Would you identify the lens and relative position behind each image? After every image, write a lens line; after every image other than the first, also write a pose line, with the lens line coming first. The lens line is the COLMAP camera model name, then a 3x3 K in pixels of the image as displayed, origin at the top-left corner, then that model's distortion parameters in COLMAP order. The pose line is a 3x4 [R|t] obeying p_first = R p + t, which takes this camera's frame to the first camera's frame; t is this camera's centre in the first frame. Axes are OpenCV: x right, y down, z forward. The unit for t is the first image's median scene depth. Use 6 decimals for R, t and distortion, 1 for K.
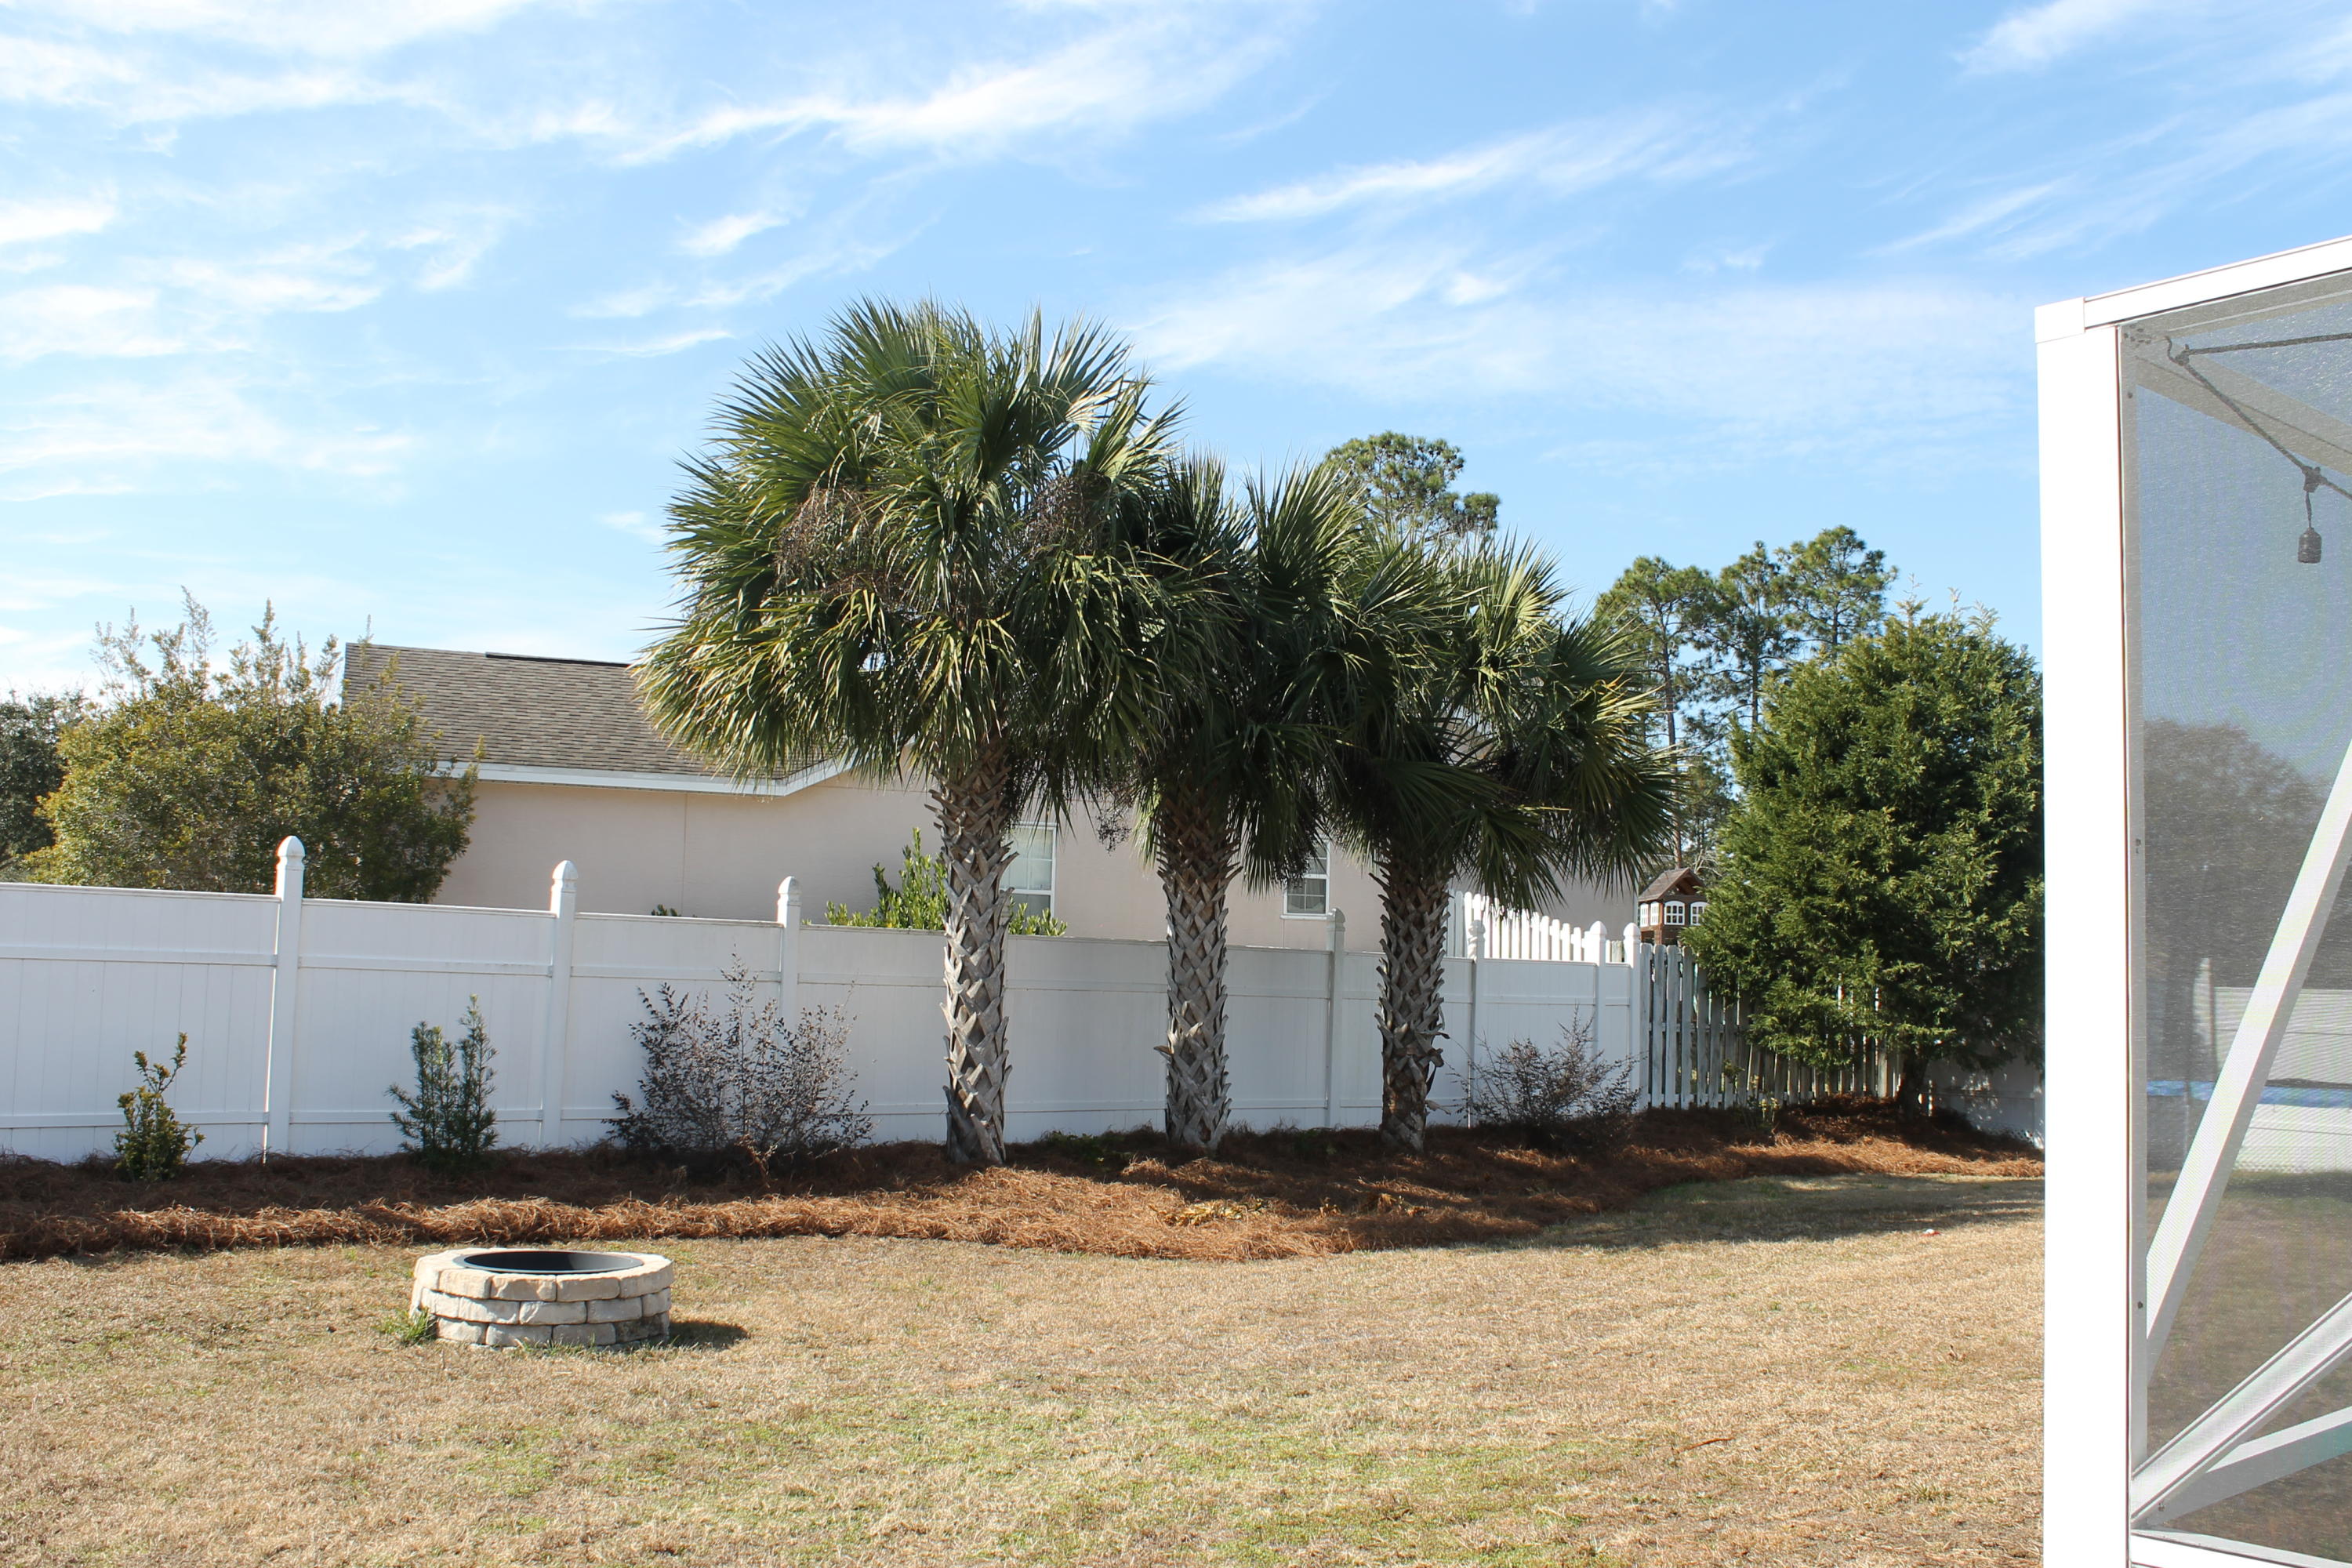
lens RADIAL K [[2195.4, 0, 1169.8], [0, 2195.4, 772.9], [0, 0, 1]] dist [-0.099923, 0.000000]
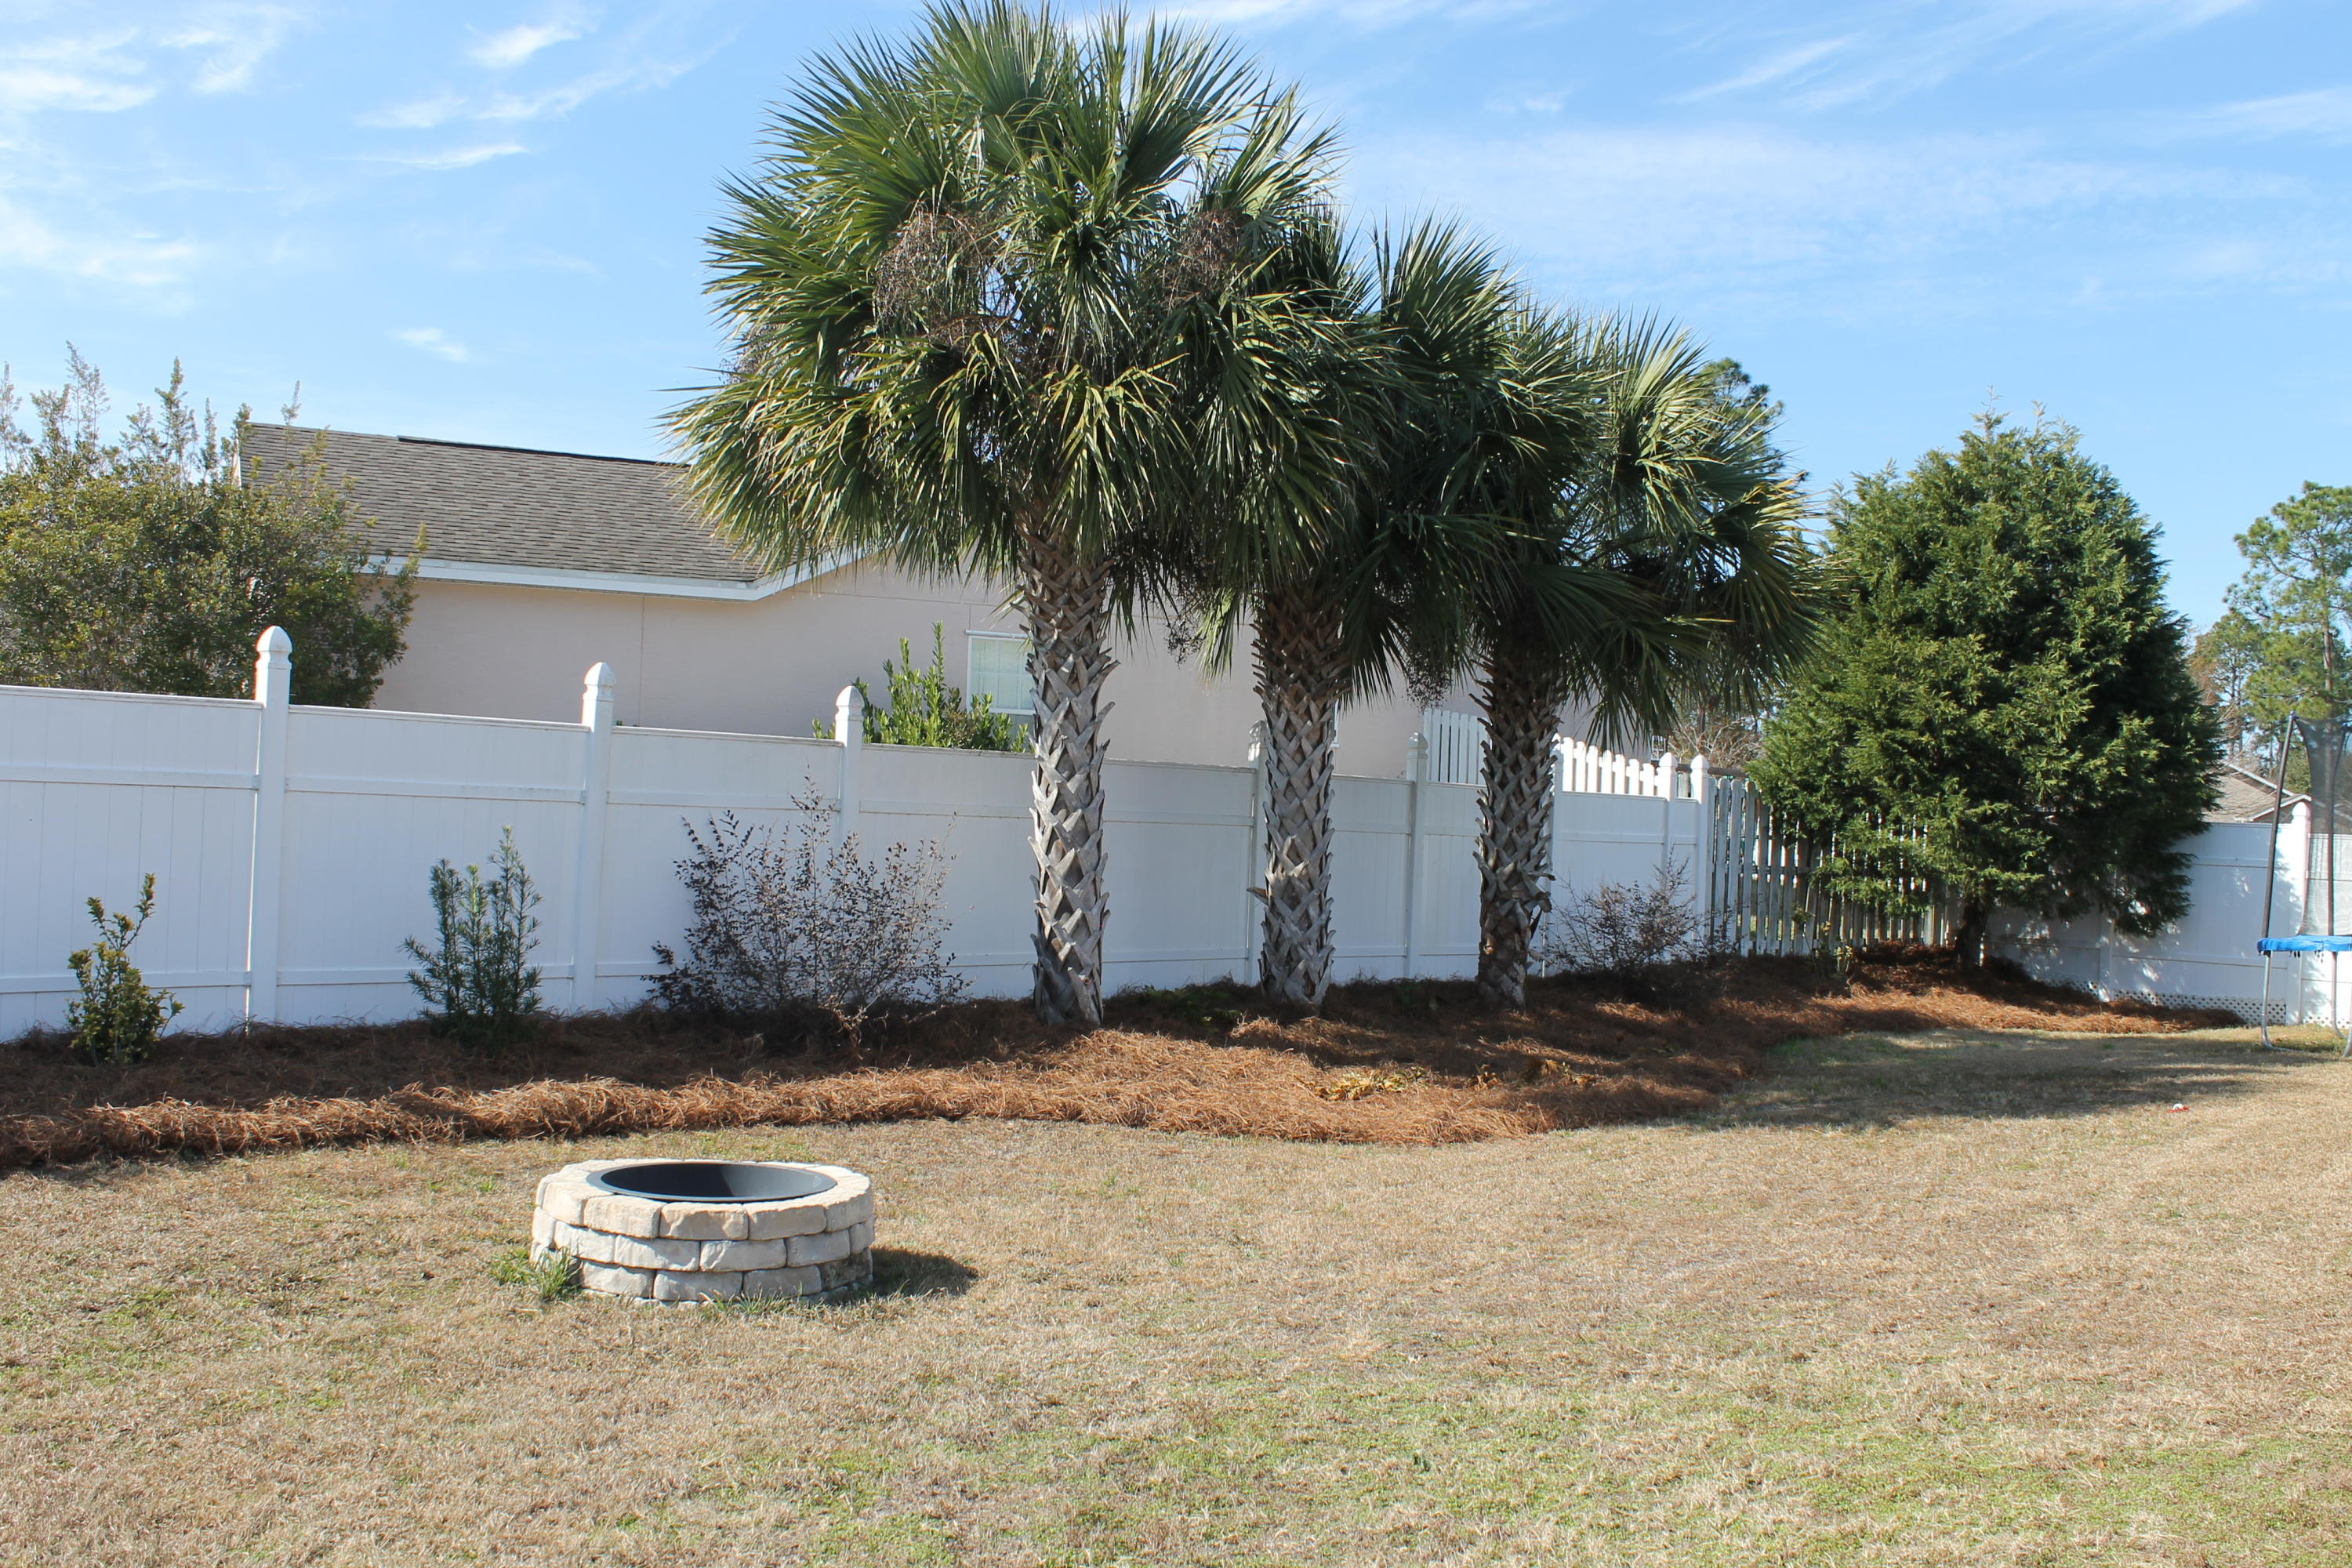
lens RADIAL K [[2195.4, 0, 1171.6], [0, 2195.4, 786.3], [0, 0, 1]] dist [-0.099923, 0.000000]
pose [[0.996511, 0.010332, 0.082816, -0.121205], [-0.017189, 0.996441, 0.082517, 0.014256], [-0.081669, -0.083653, 0.993143, 0.152643]]
